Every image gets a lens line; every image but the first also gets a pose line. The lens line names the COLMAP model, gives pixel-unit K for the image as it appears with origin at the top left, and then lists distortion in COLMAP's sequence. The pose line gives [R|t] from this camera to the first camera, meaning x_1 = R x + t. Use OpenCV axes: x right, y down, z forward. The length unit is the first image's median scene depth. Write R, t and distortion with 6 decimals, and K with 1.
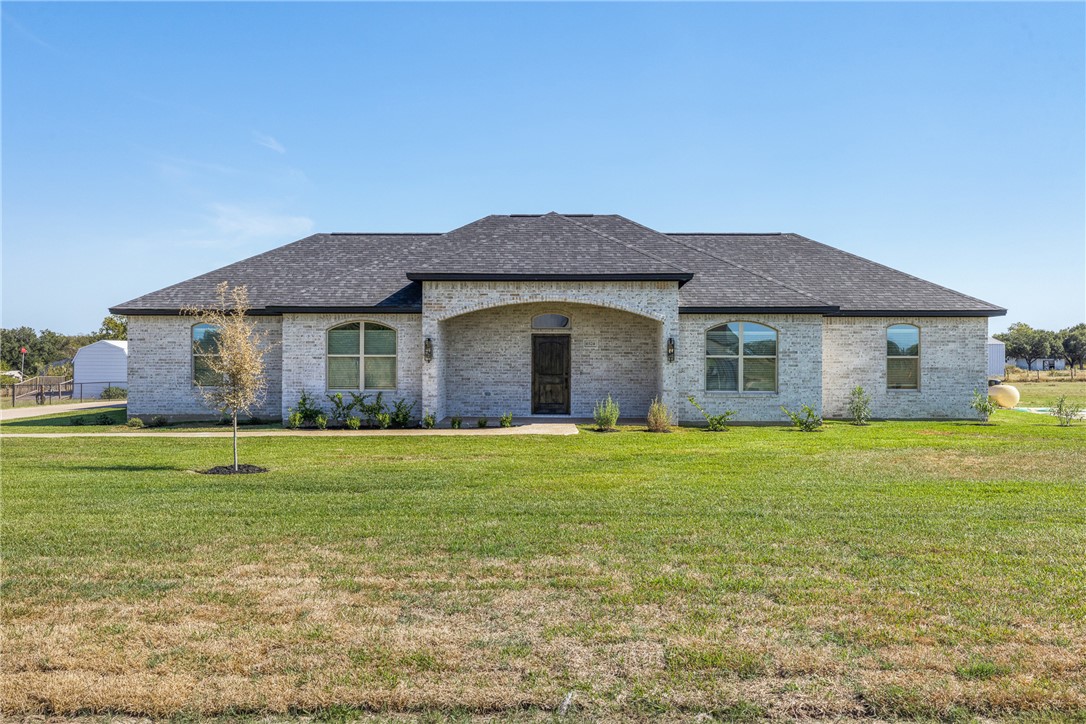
lens RADIAL K [[947.8, 0, 541.5], [0, 947.8, 358.3], [0, 0, 1]] dist [0.012644, 0.003054]
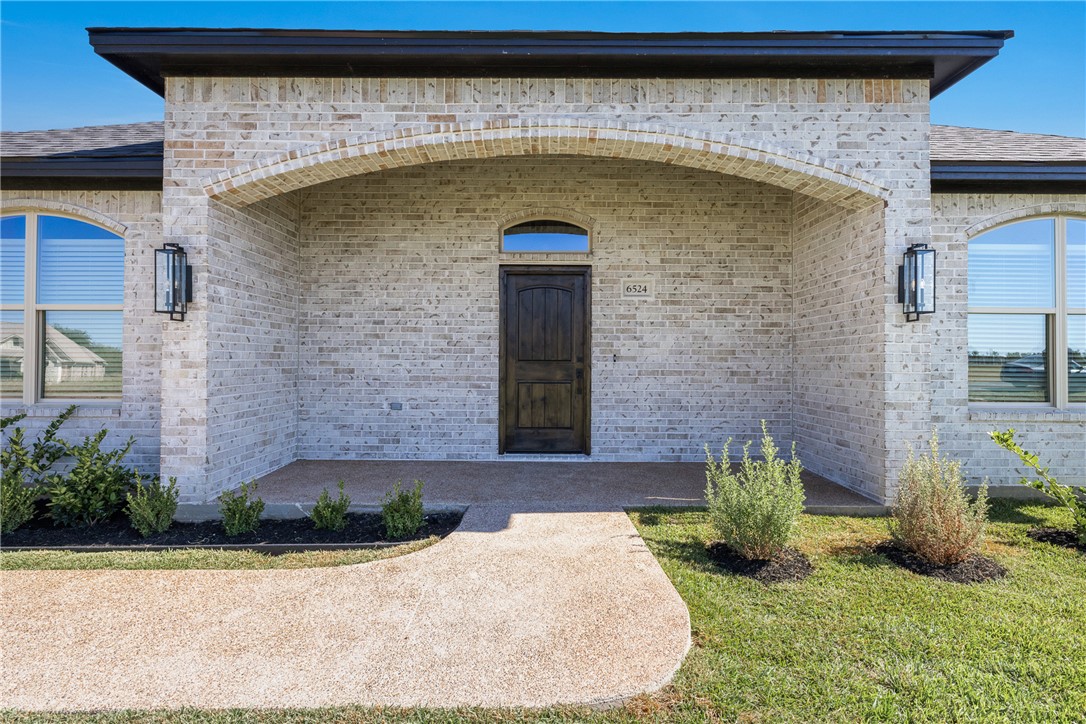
lens RADIAL K [[548.7, 0, 538.9], [0, 548.7, 359.1], [0, 0, 1]] dist [-0.005472, 0.000242]
pose [[0.999681, 0.001232, 0.025245, 0.001202], [-0.001106, 0.999987, -0.005005, 0.017807], [-0.025251, 0.004975, 0.999669, 0.760447]]
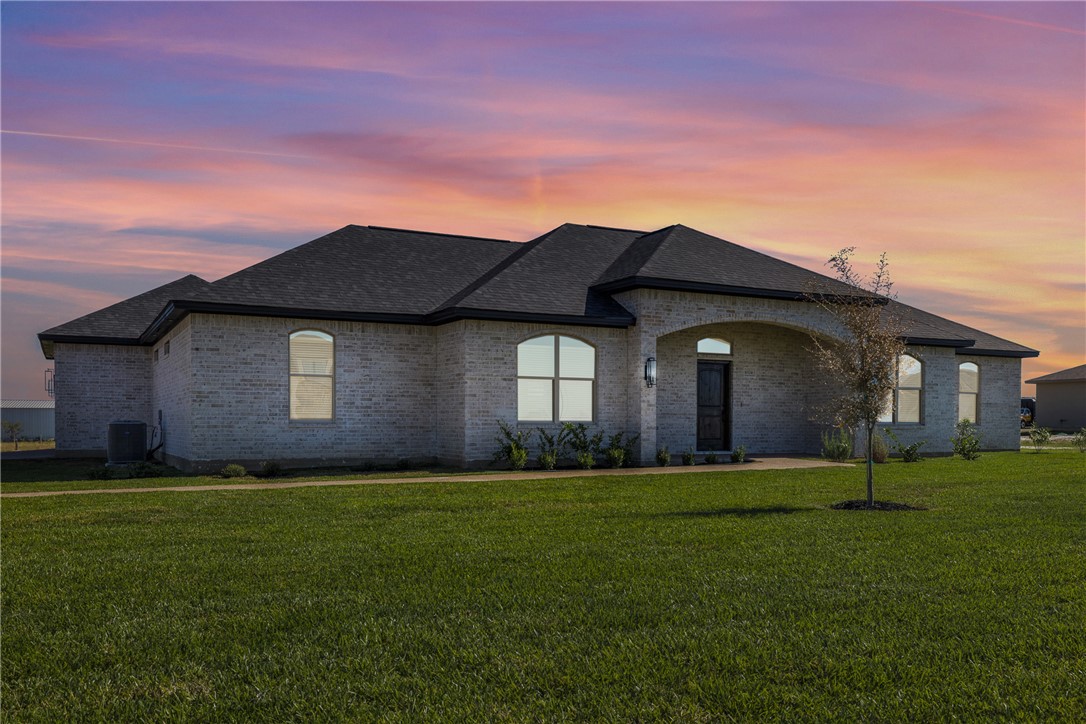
lens RADIAL K [[936.9, 0, 551.6], [0, 936.9, 447.7], [0, 0, 1]] dist [0.007659, 0.003189]
pose [[0.872903, -0.012425, 0.487736, -0.558524], [-0.000747, 0.999640, 0.026802, 0.033297], [-0.487893, -0.023760, 0.872580, 0.308027]]
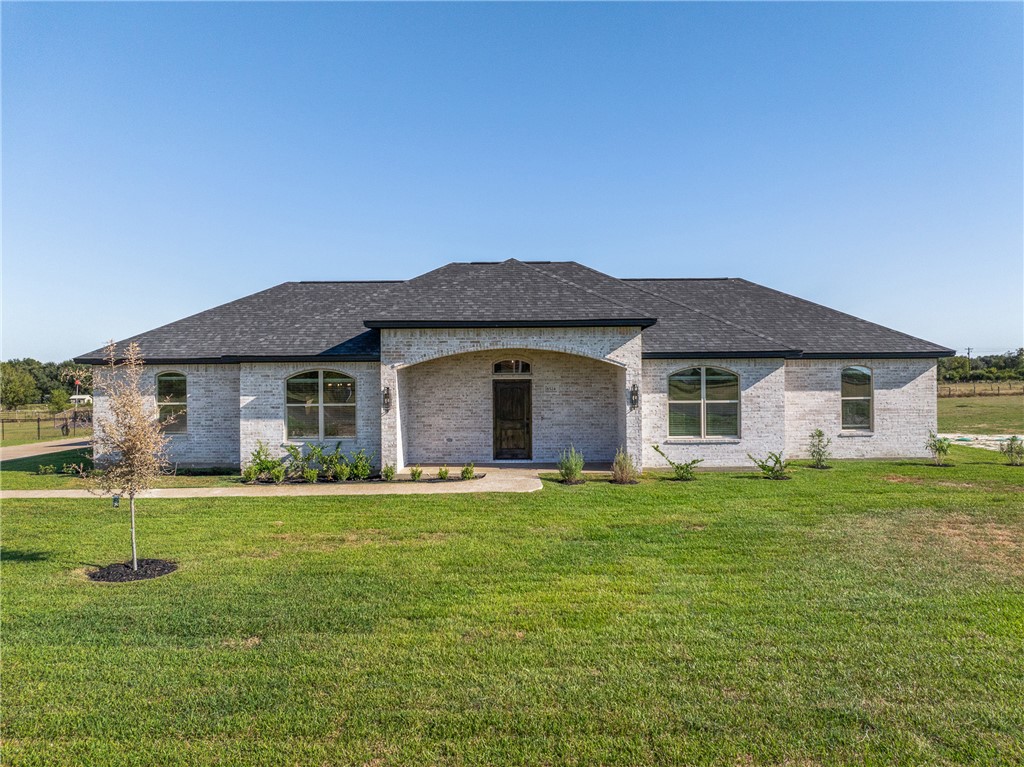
lens RADIAL K [[734.4, 0, 516.1], [0, 734.4, 380.0], [0, 0, 1]] dist [-0.015429, -0.004102]
pose [[0.999706, -0.011006, 0.021624, -0.002335], [0.010985, 0.999939, 0.001114, -0.026195], [-0.021635, -0.000876, 0.999766, 0.224920]]
